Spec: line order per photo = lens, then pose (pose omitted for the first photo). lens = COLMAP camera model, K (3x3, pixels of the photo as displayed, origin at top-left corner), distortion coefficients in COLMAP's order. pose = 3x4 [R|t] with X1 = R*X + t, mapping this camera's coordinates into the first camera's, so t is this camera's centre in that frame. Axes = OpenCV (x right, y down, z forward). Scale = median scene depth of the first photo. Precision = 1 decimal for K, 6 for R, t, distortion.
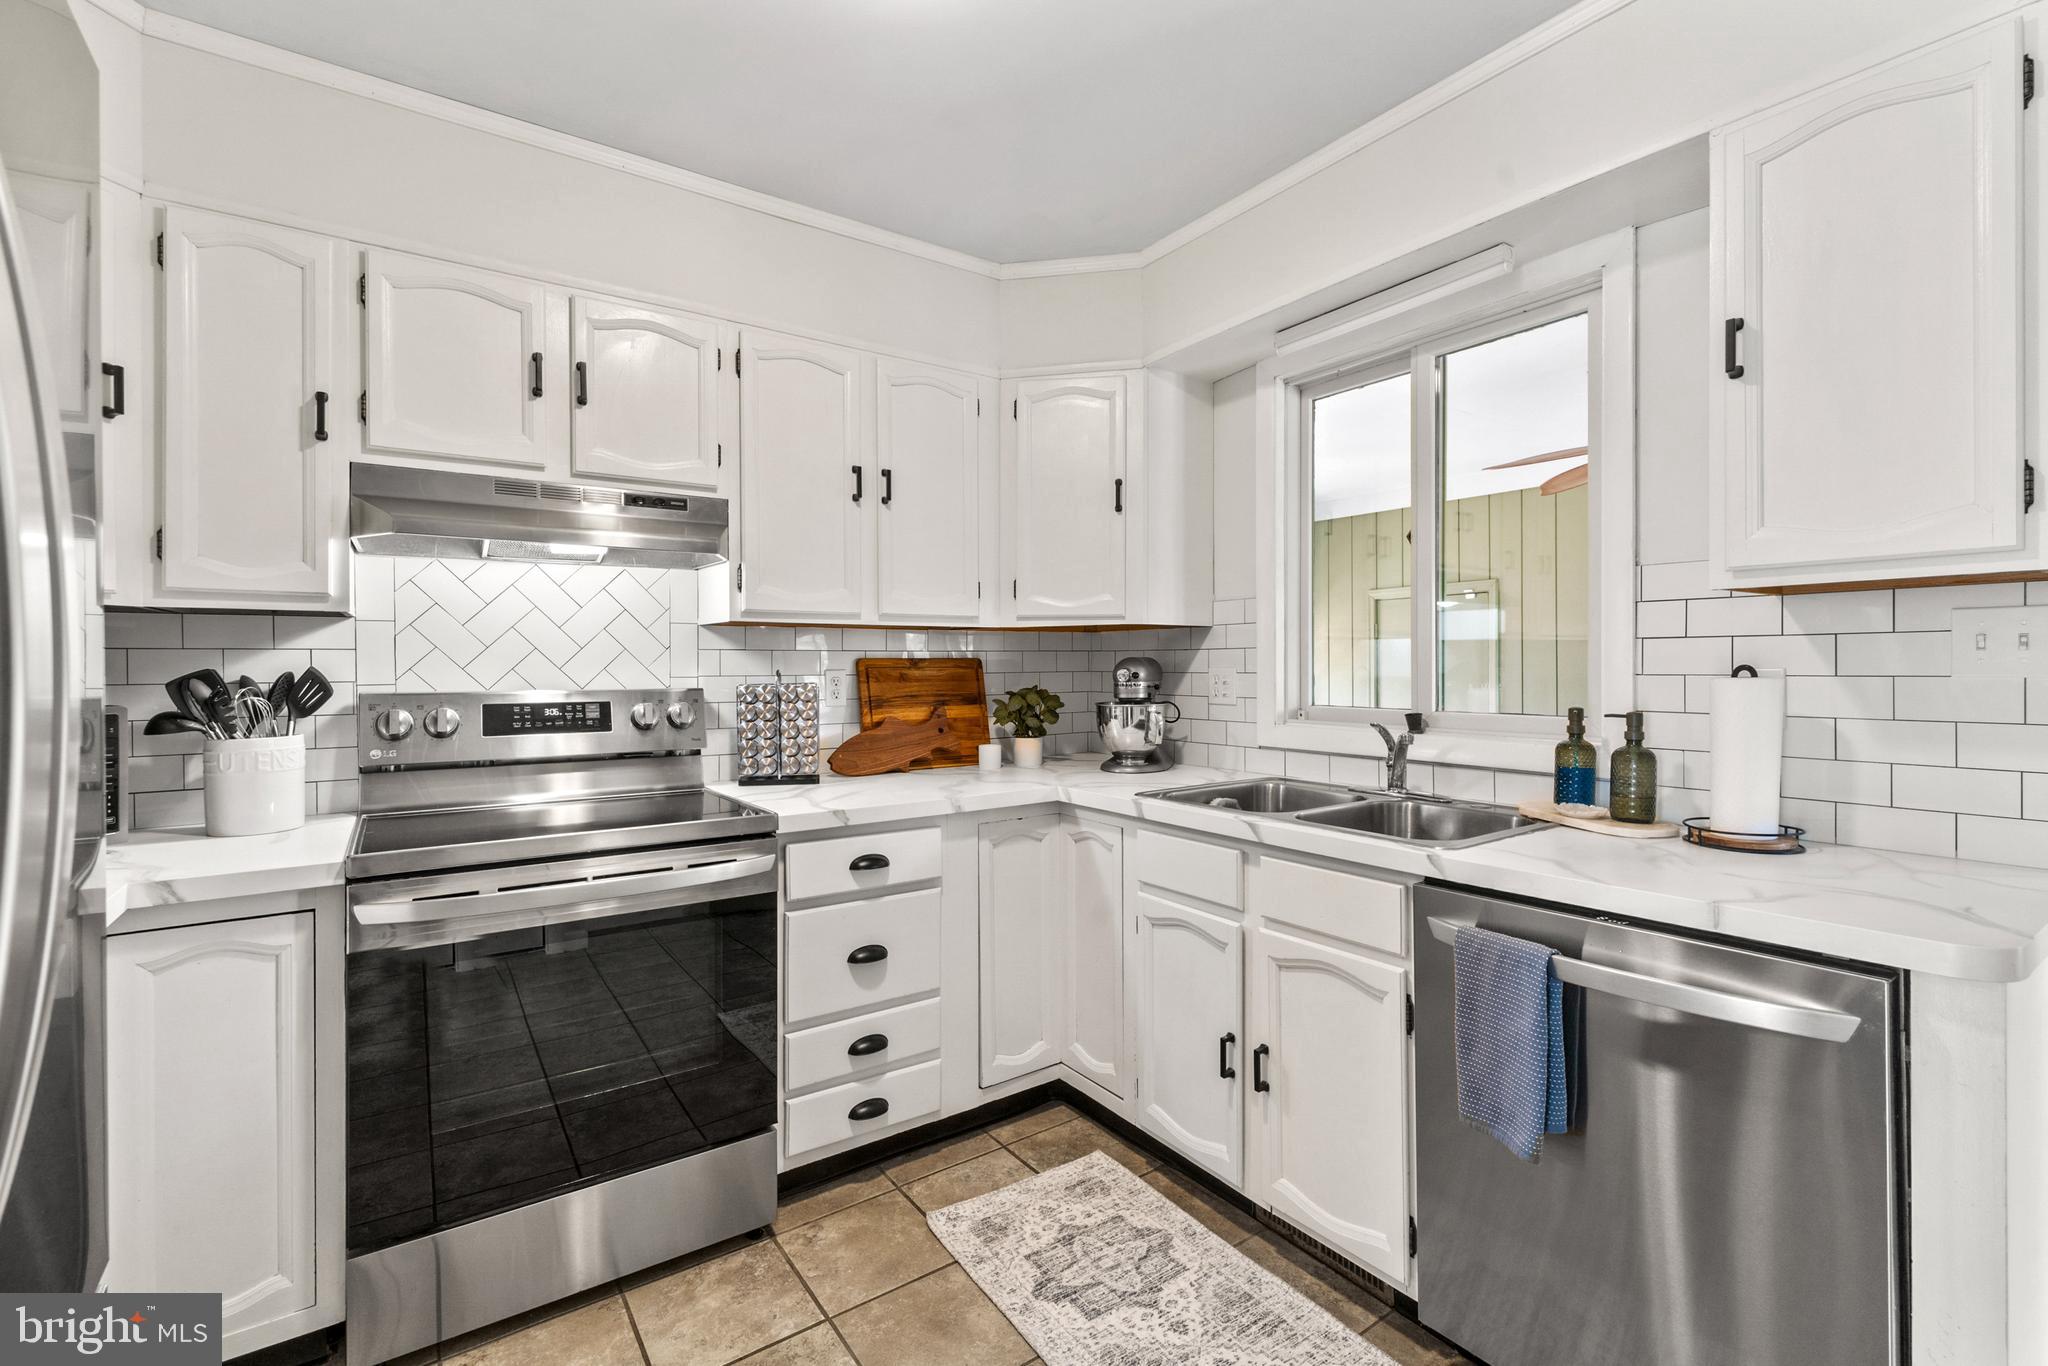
lens RADIAL K [[908.3, 0, 1023.1], [0, 908.3, 671.5], [0, 0, 1]] dist [-0.001227, 0.000314]
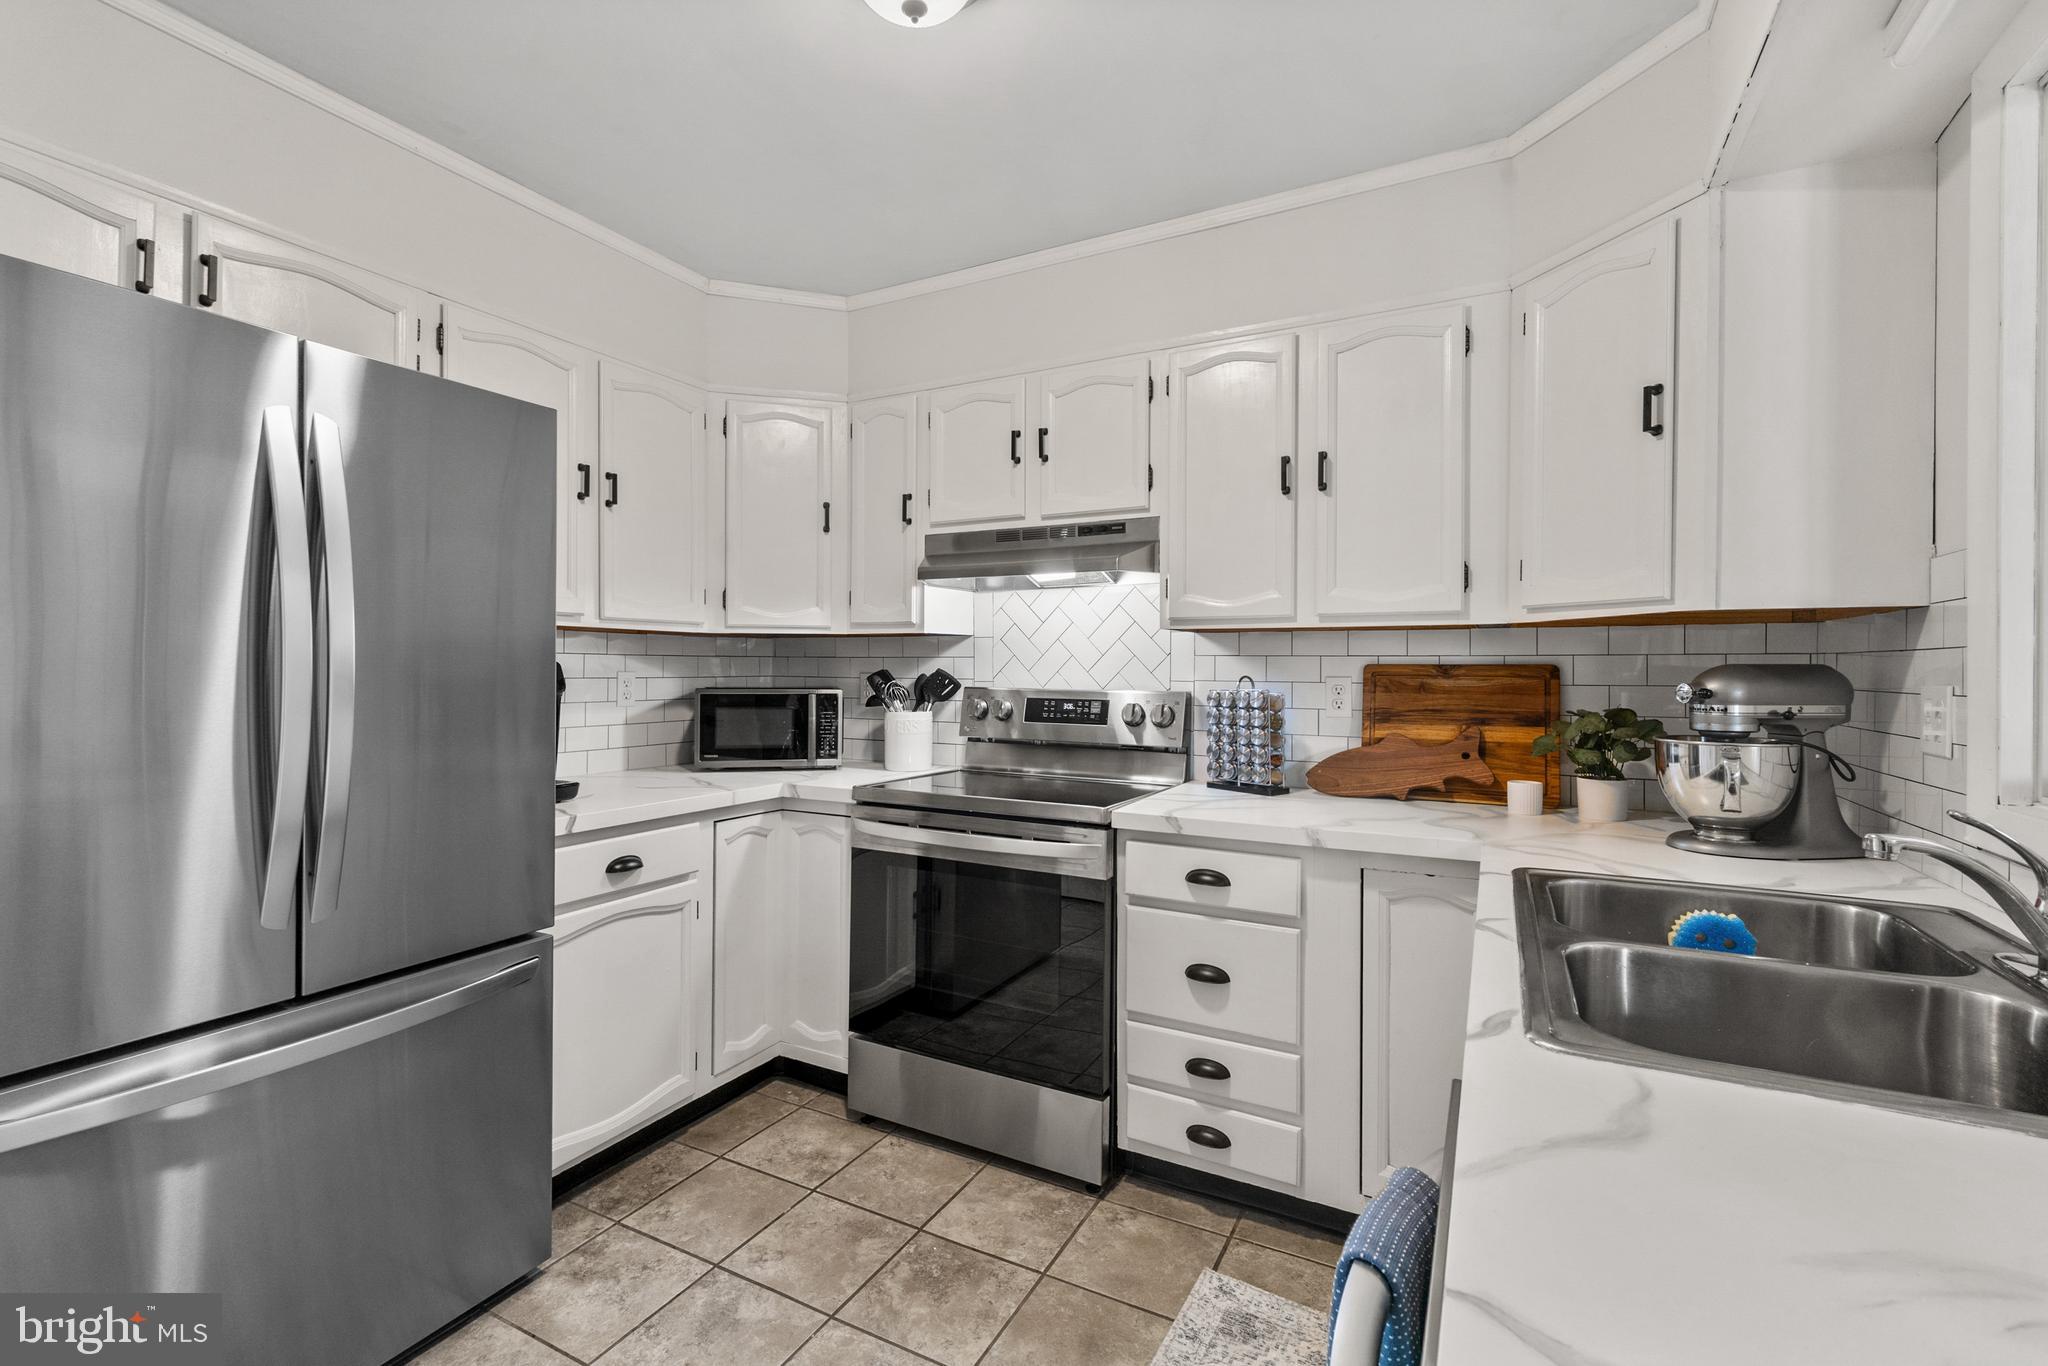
lens RADIAL K [[908.3, 0, 978.4], [0, 908.3, 665.8], [0, 0, 1]] dist [-0.001227, 0.000314]
pose [[0.431380, 0.007440, -0.902140, 0.556056], [-0.013155, 0.999912, 0.001956, -0.011959], [0.902075, 0.011024, 0.431439, 0.345780]]
